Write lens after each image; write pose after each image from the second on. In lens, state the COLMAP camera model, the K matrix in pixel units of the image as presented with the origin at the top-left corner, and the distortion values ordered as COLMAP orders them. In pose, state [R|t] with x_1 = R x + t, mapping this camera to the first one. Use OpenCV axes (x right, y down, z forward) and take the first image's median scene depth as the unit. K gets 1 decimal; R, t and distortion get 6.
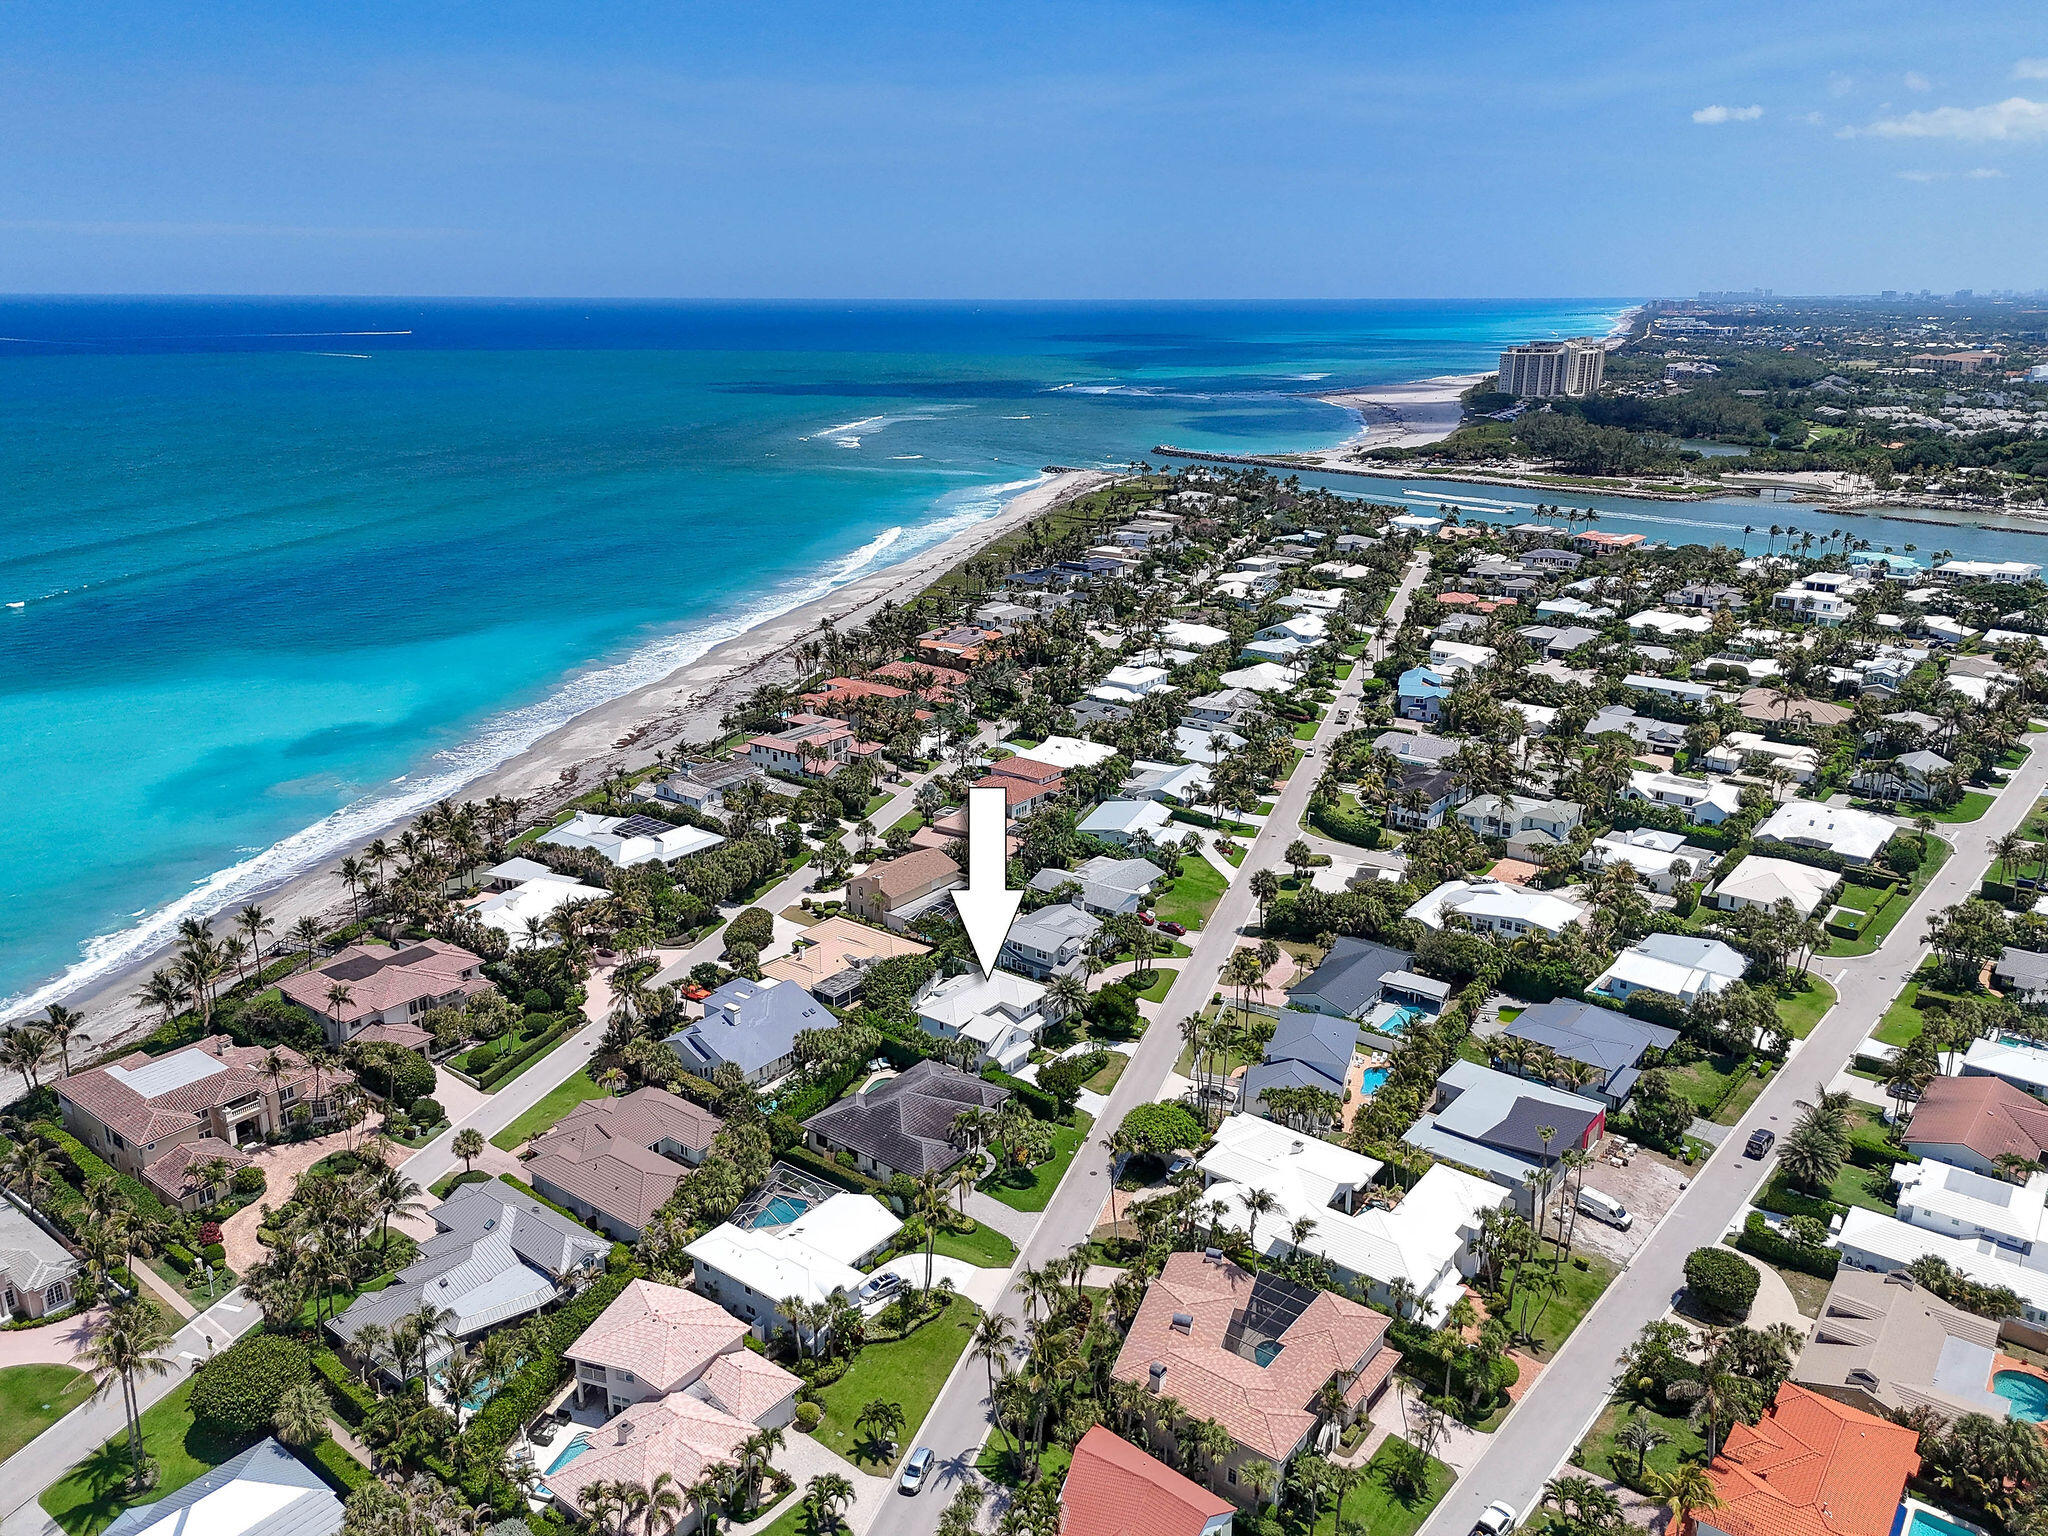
lens RADIAL K [[1501.6, 0, 1031.6], [0, 1501.6, 797.8], [0, 0, 1]] dist [0.077573, -0.069645]
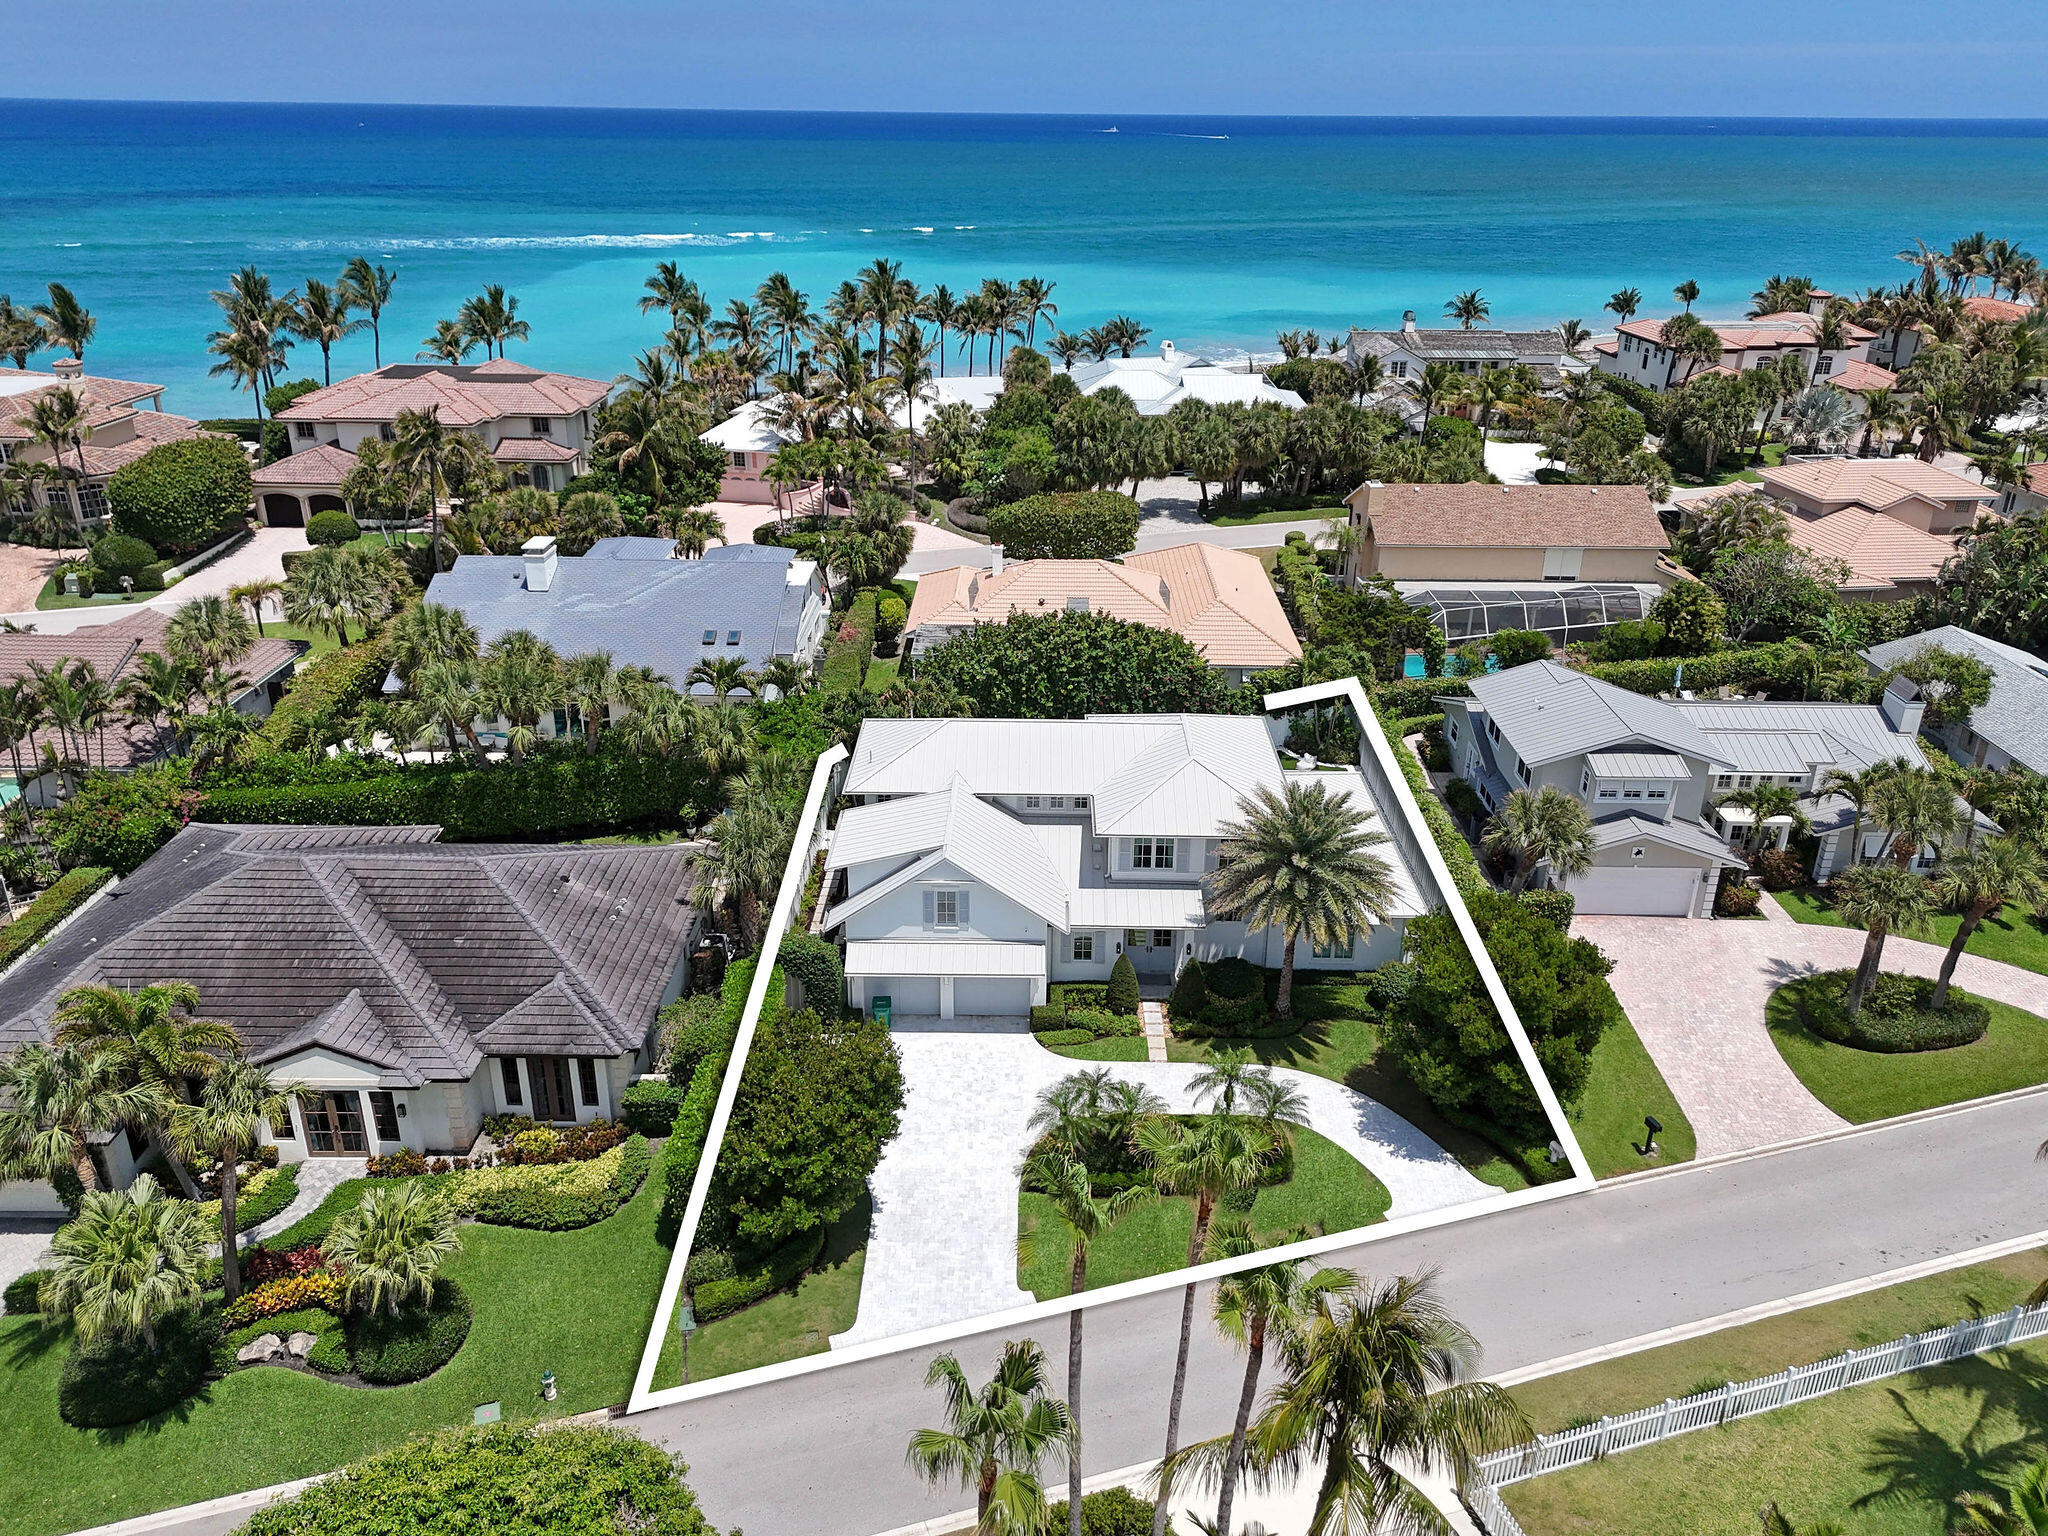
lens RADIAL K [[1501.6, 0, 1031.6], [0, 1501.6, 797.8], [0, 0, 1]] dist [0.077573, -0.069645]
pose [[0.605077, 0.336004, -0.721791, 0.120785], [-0.264252, 0.939947, 0.216036, 0.055615], [0.751034, 0.060017, 0.657530, 0.566865]]
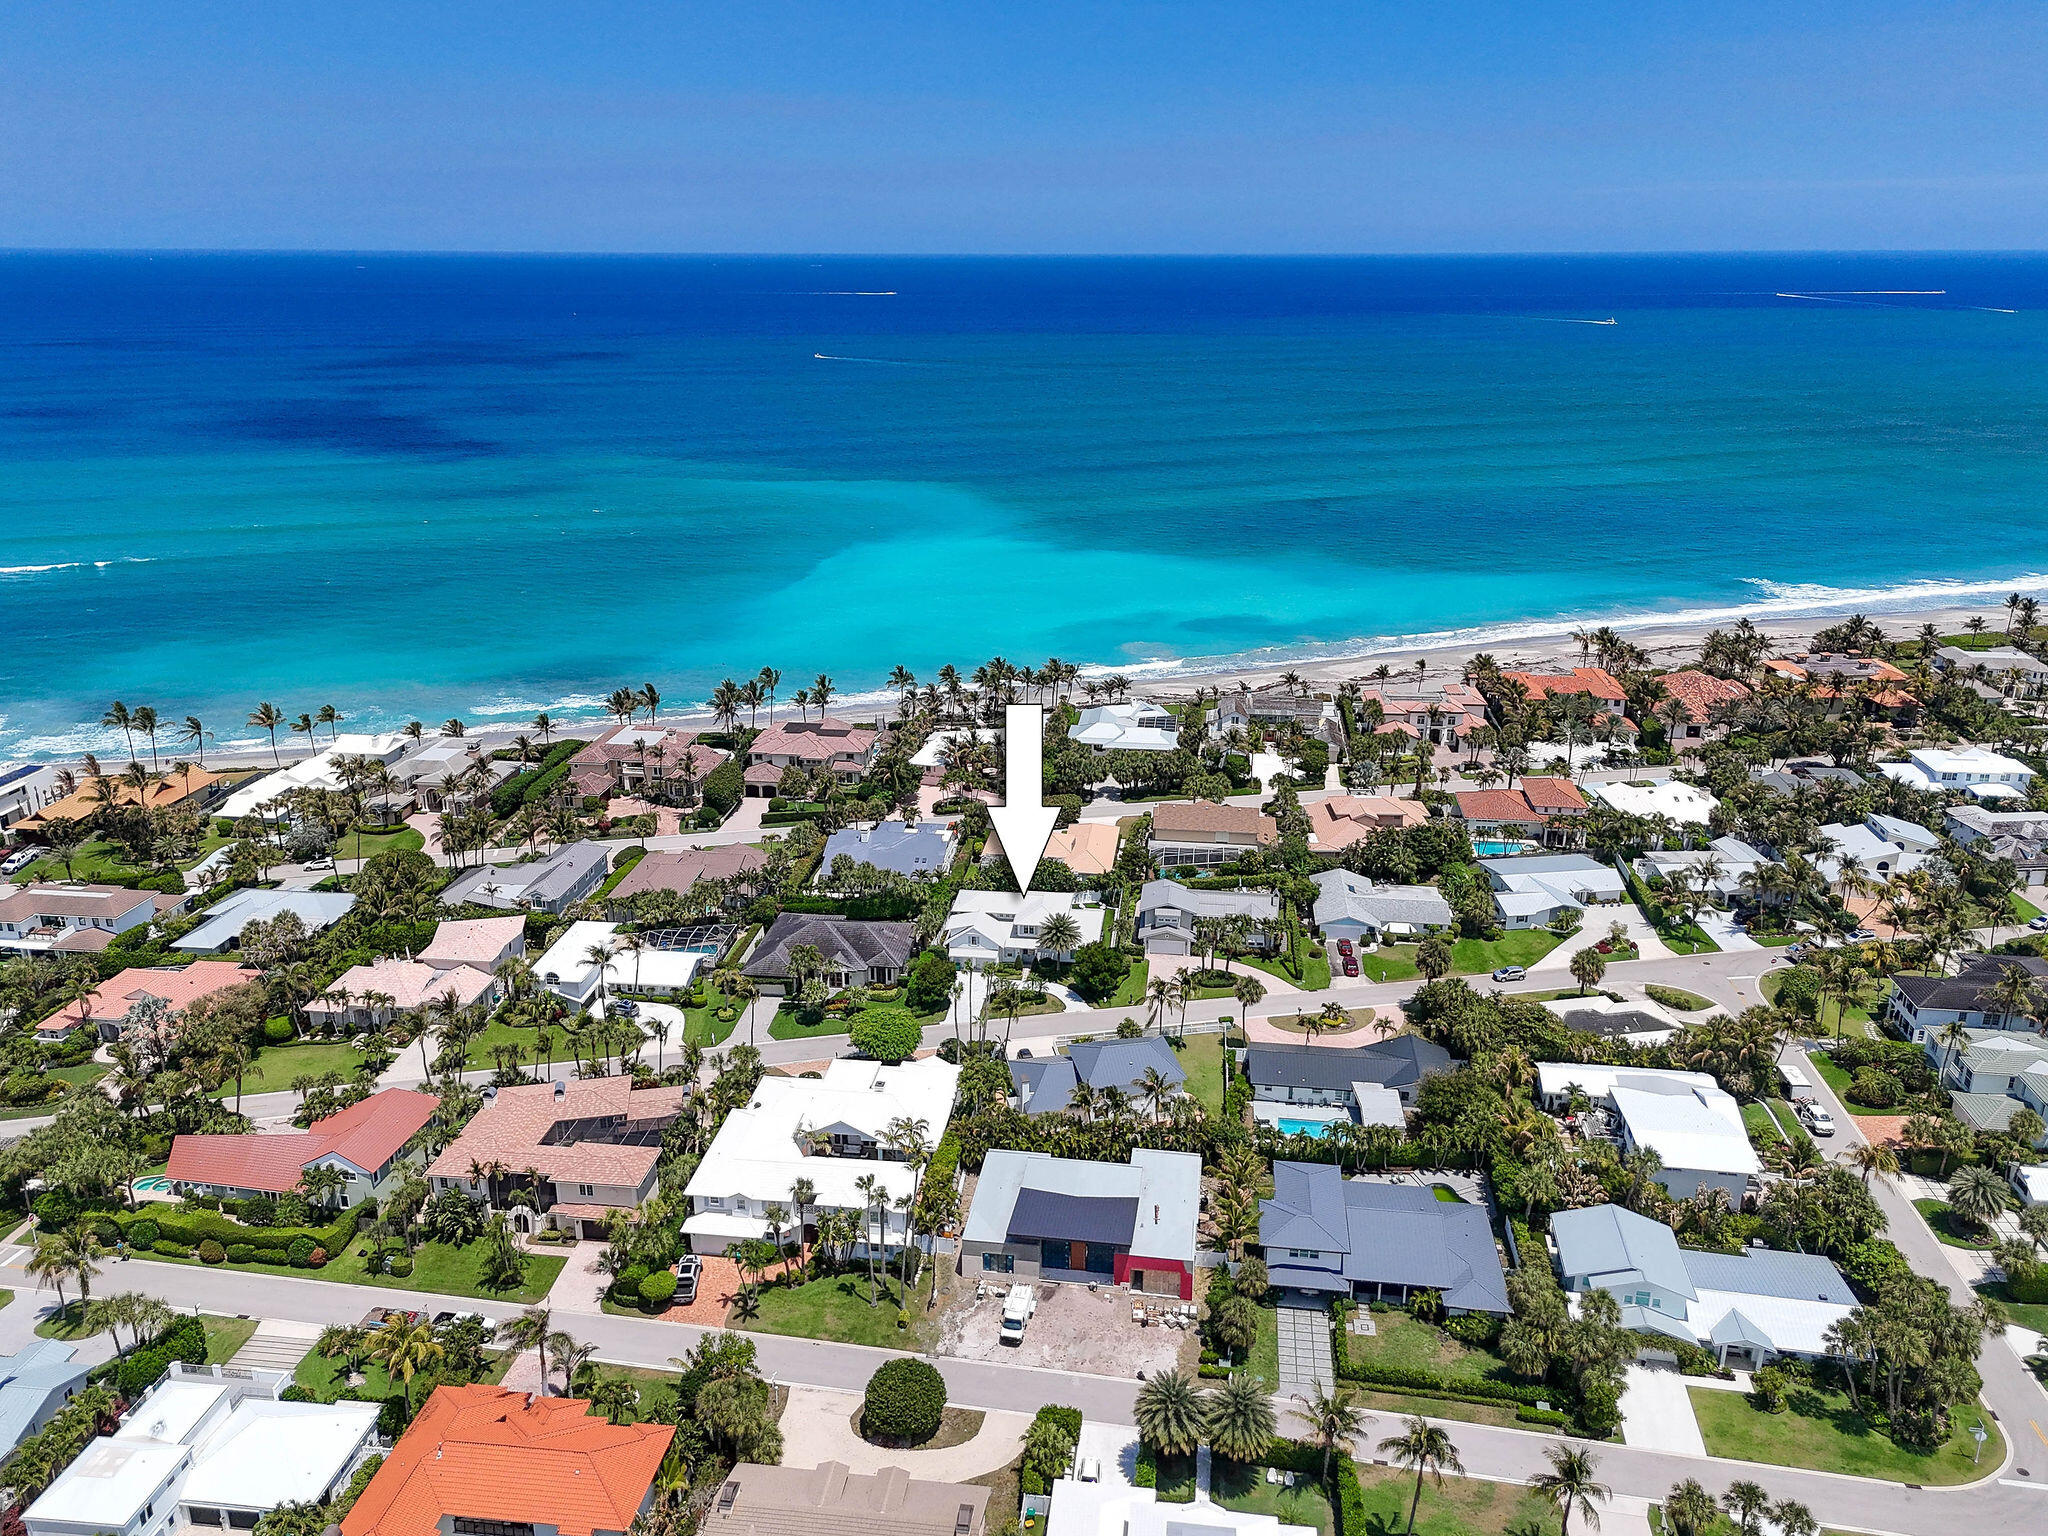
lens RADIAL K [[1498.8, 0, 1024.0], [0, 1498.8, 768.0], [0, 0, 1]] dist [0.070636, -0.001054]
pose [[0.505123, 0.280928, -0.816045, 0.569581], [-0.275244, 0.948602, 0.156189, -0.089495], [0.817980, 0.145717, 0.556484, 0.282185]]
